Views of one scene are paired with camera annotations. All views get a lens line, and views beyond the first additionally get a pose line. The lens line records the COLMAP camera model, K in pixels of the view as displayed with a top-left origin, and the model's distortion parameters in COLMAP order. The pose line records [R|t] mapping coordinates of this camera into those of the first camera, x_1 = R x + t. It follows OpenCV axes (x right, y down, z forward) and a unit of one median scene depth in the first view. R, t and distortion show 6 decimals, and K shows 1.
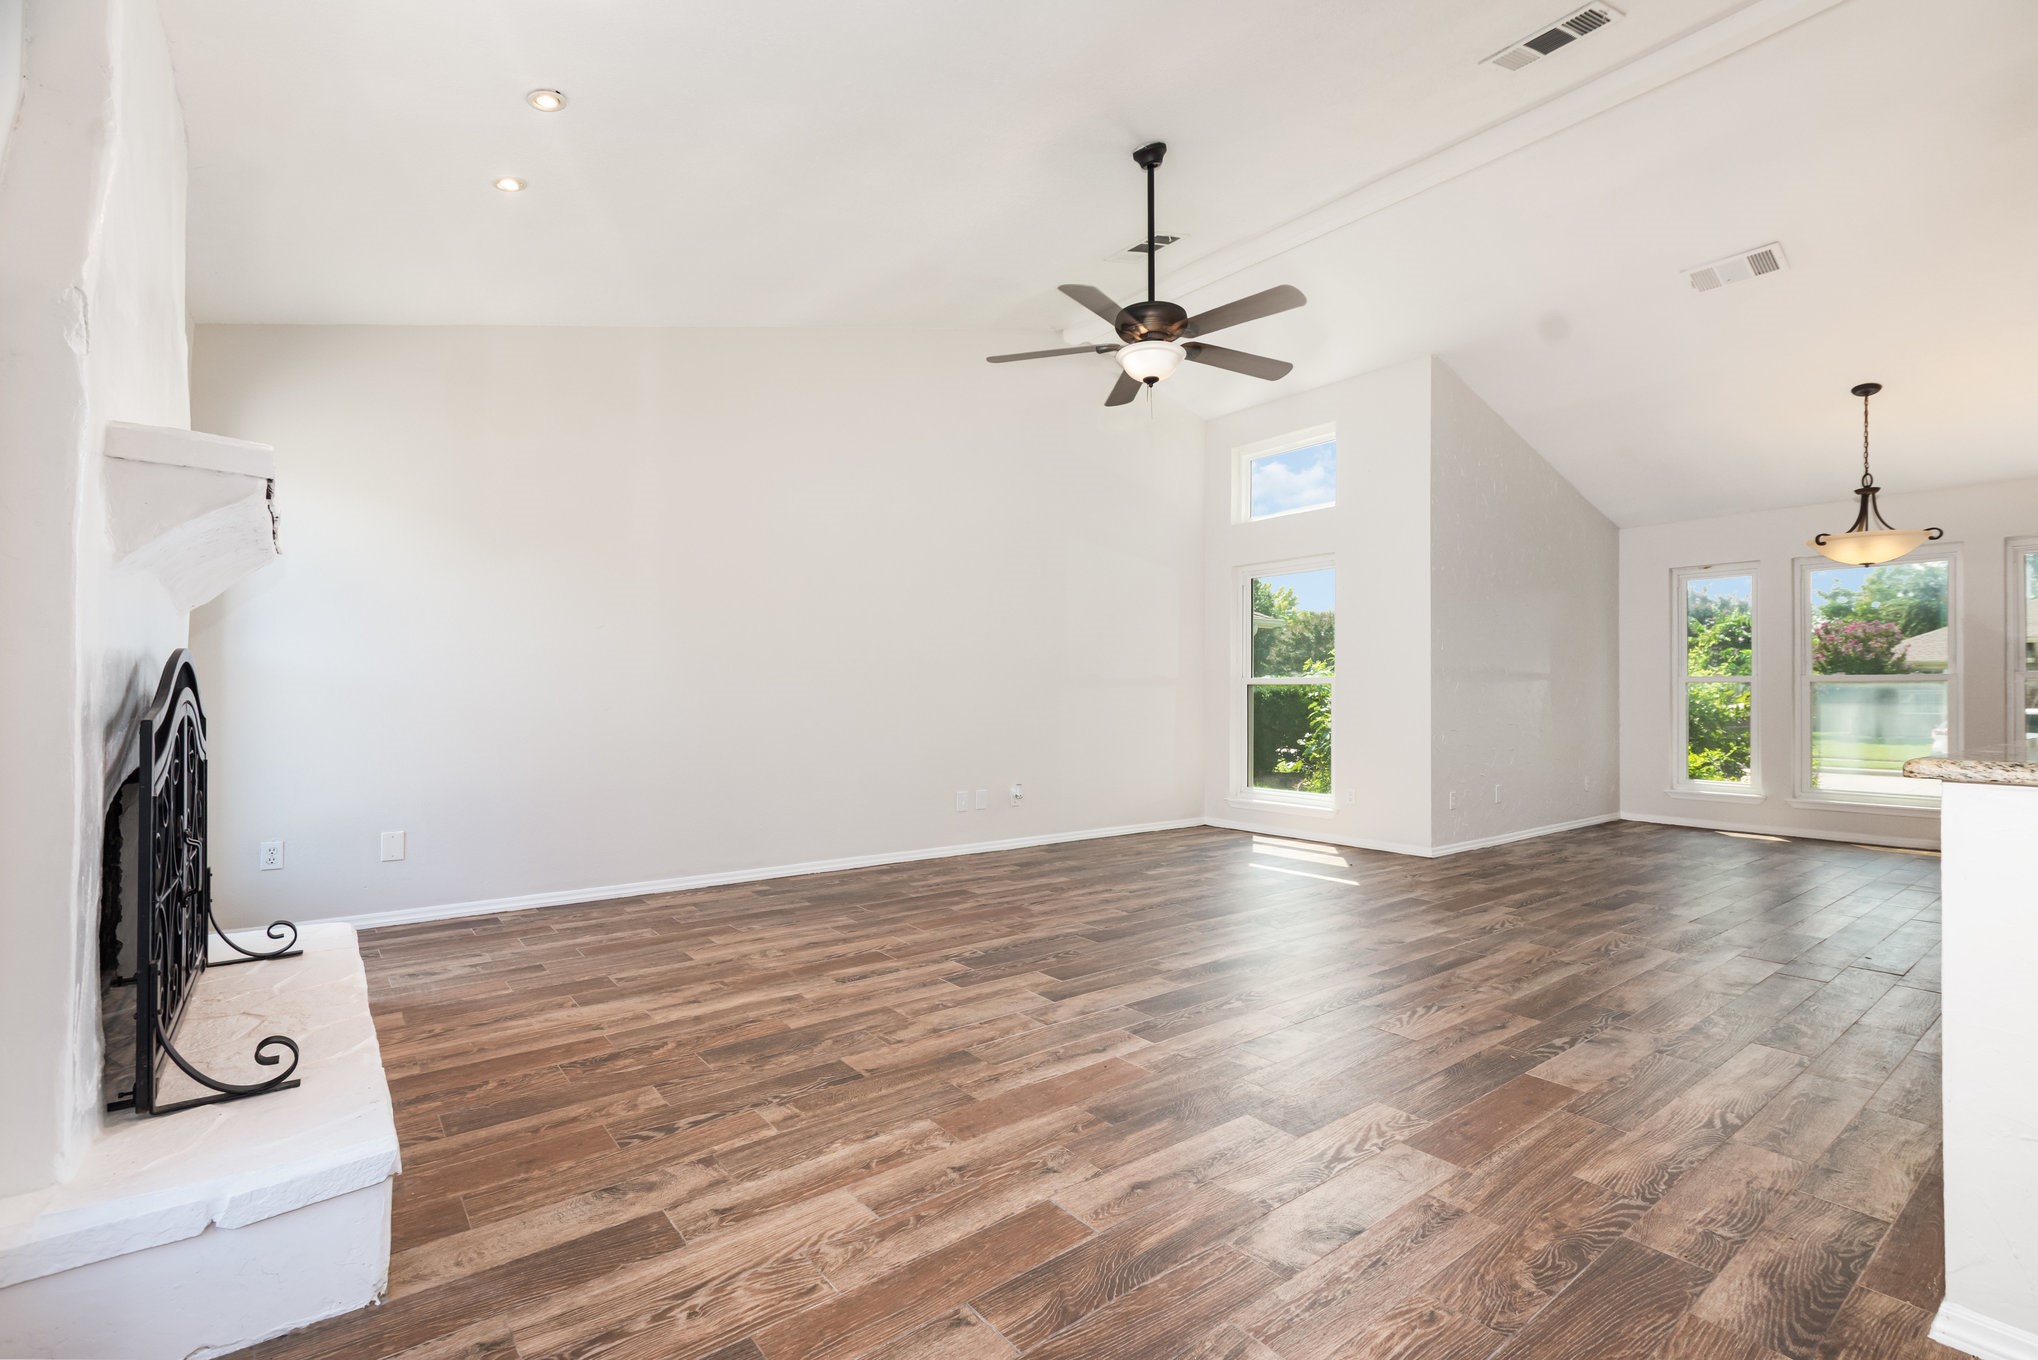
lens RADIAL K [[915.1, 0, 1026.5], [0, 915.1, 680.7], [0, 0, 1]] dist [-0.002111, -0.000265]
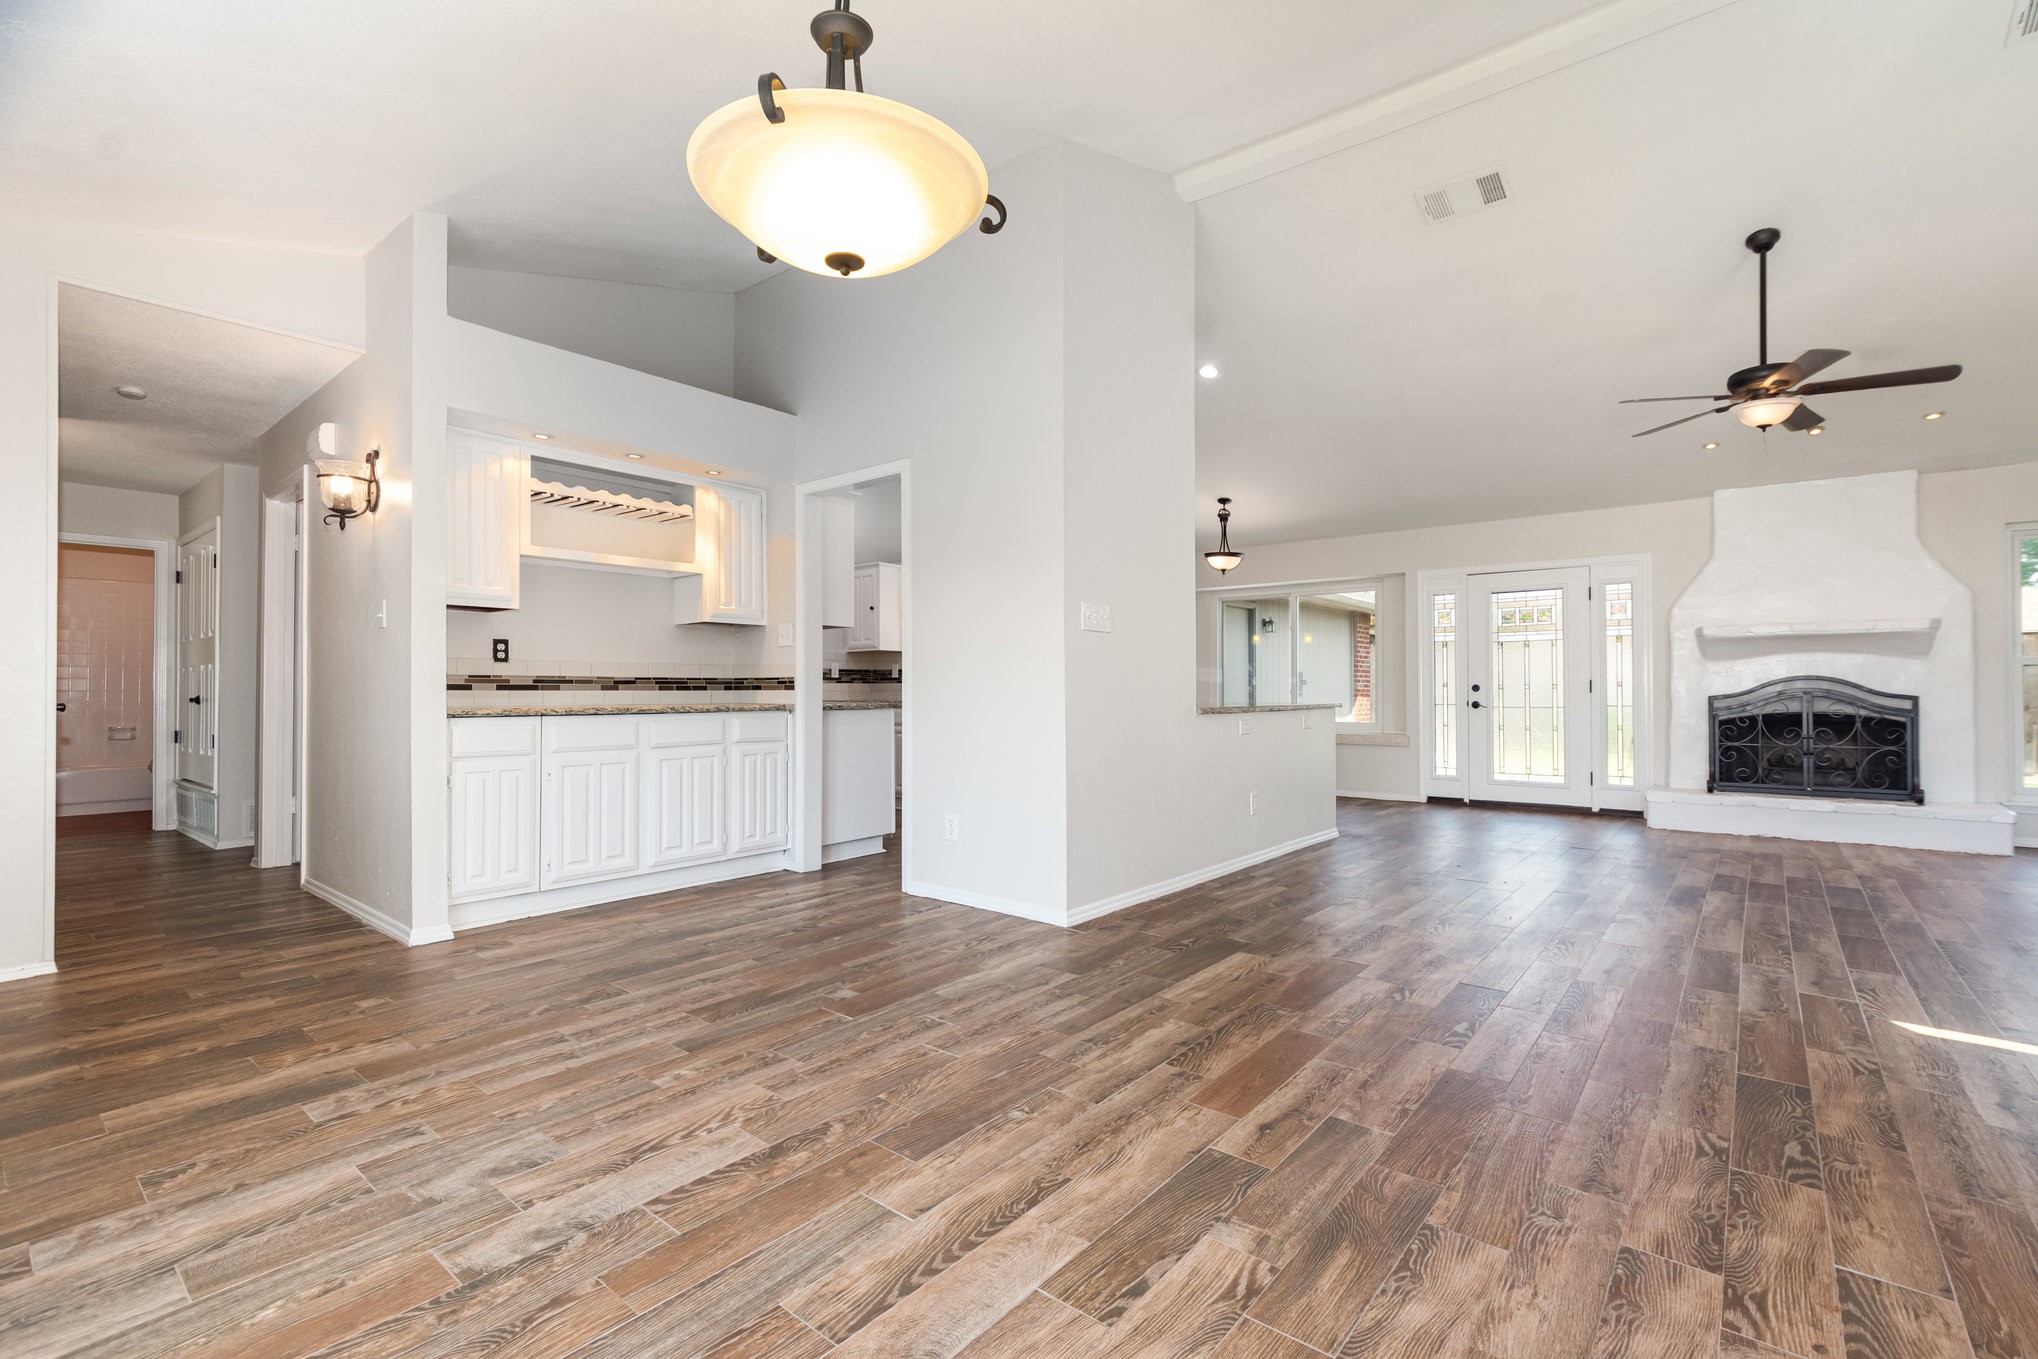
lens RADIAL K [[908.8, 0, 1027.2], [0, 908.8, 682.5], [0, 0, 1]] dist [-0.005721, 0.004509]
pose [[-0.974085, -0.005904, -0.226105, 1.797678], [-0.000925, 0.999755, -0.022119, 0.045396], [0.226180, -0.021337, -0.973852, 2.575389]]
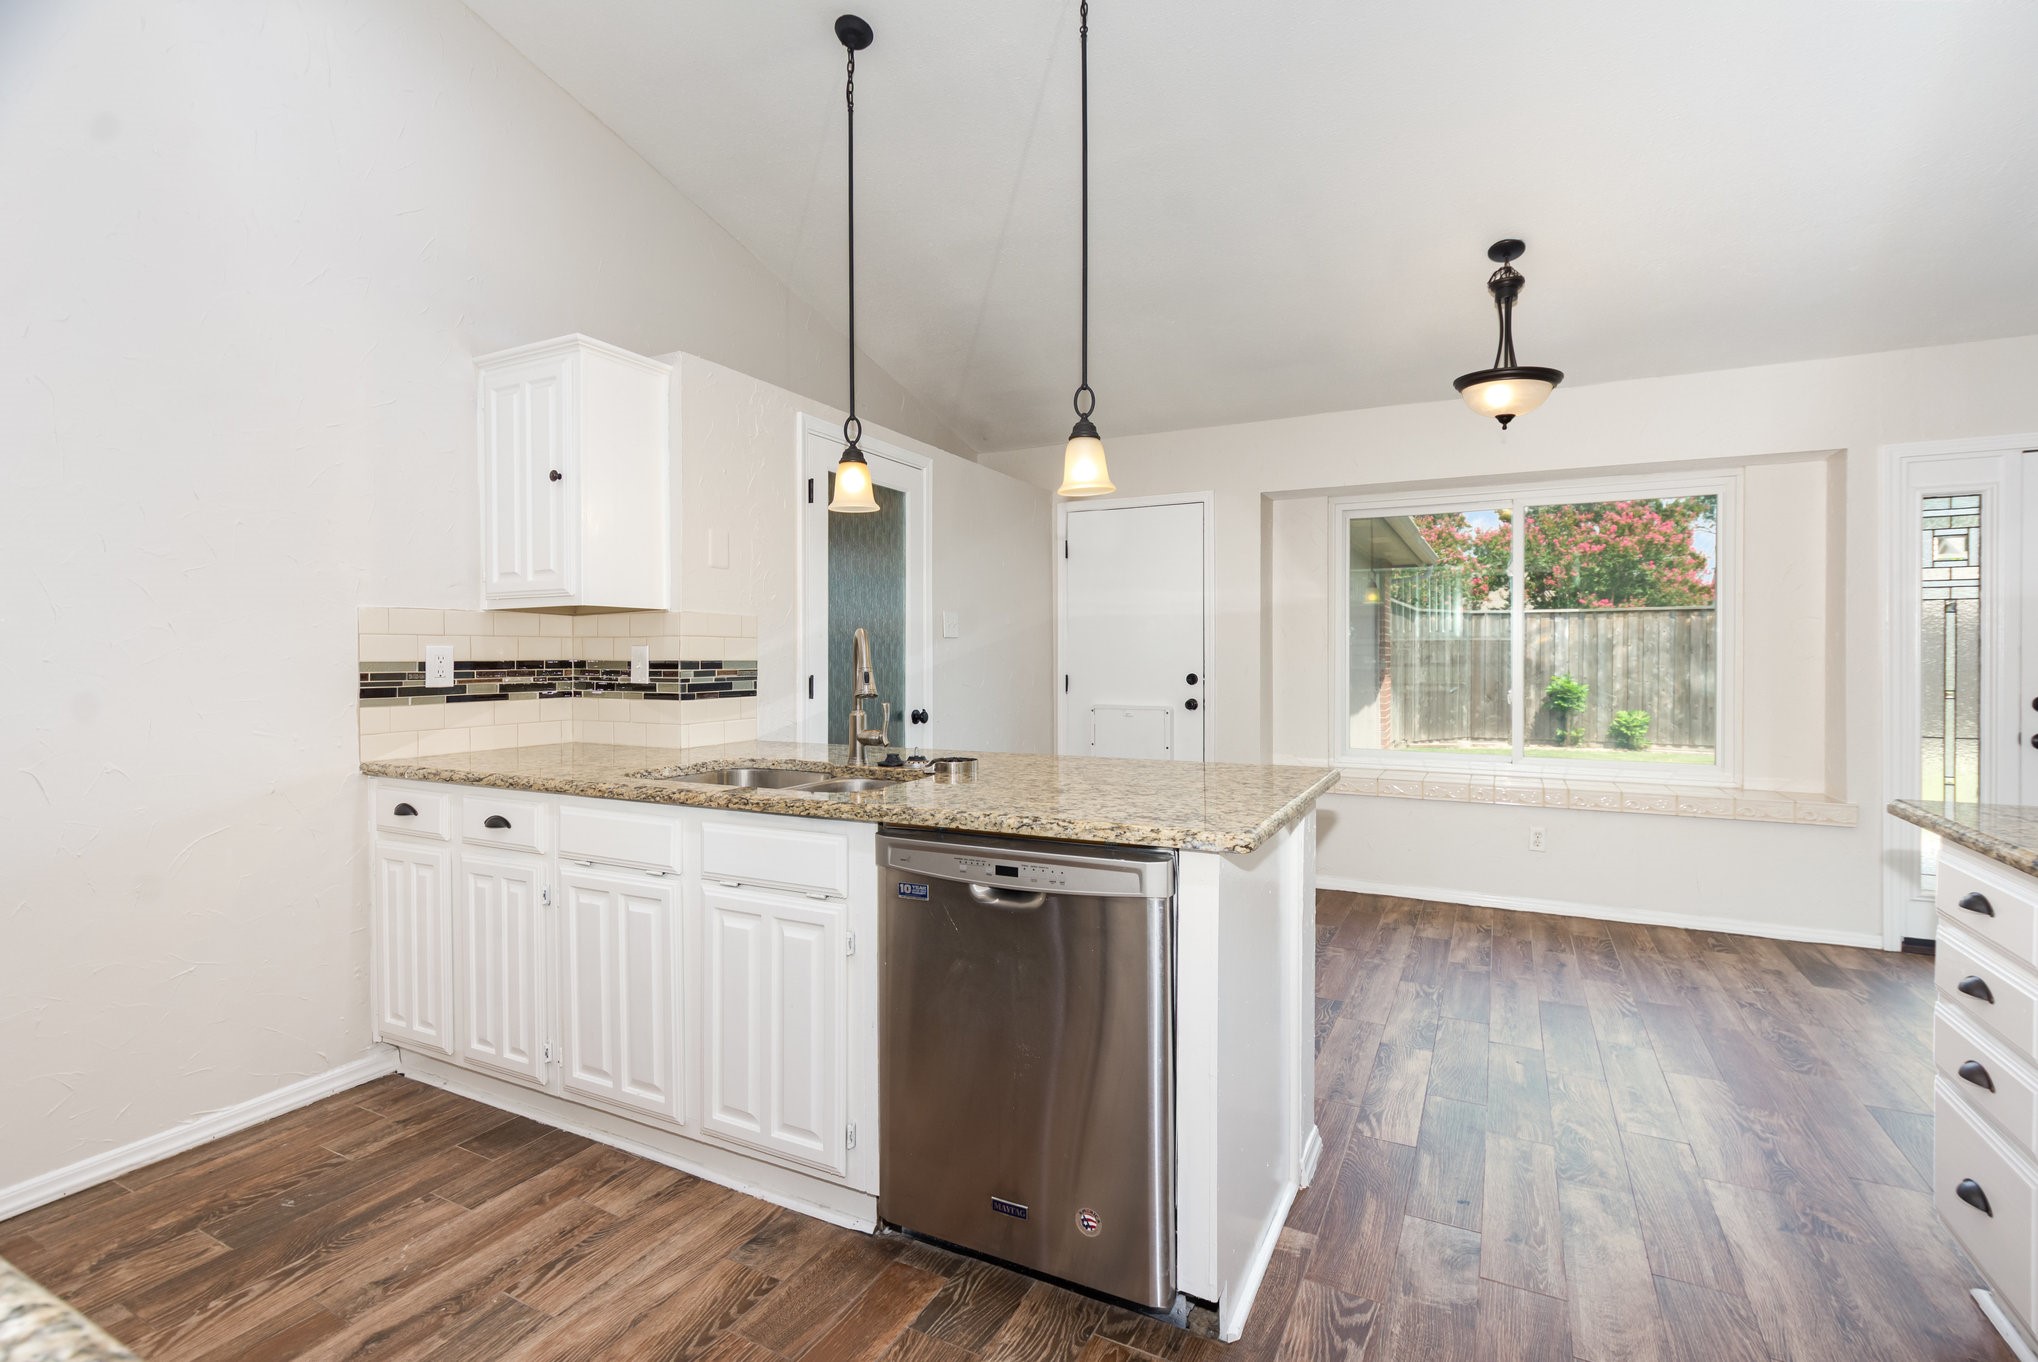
lens RADIAL K [[926.9, 0, 1059.1], [0, 926.9, 654.5], [0, 0, 1]] dist [0.014586, -0.000036]
pose [[-0.900046, -0.002912, -0.435785, 1.583435], [0.002855, 0.999917, -0.012579, -0.057654], [0.435785, -0.012566, -0.899963, 0.681902]]
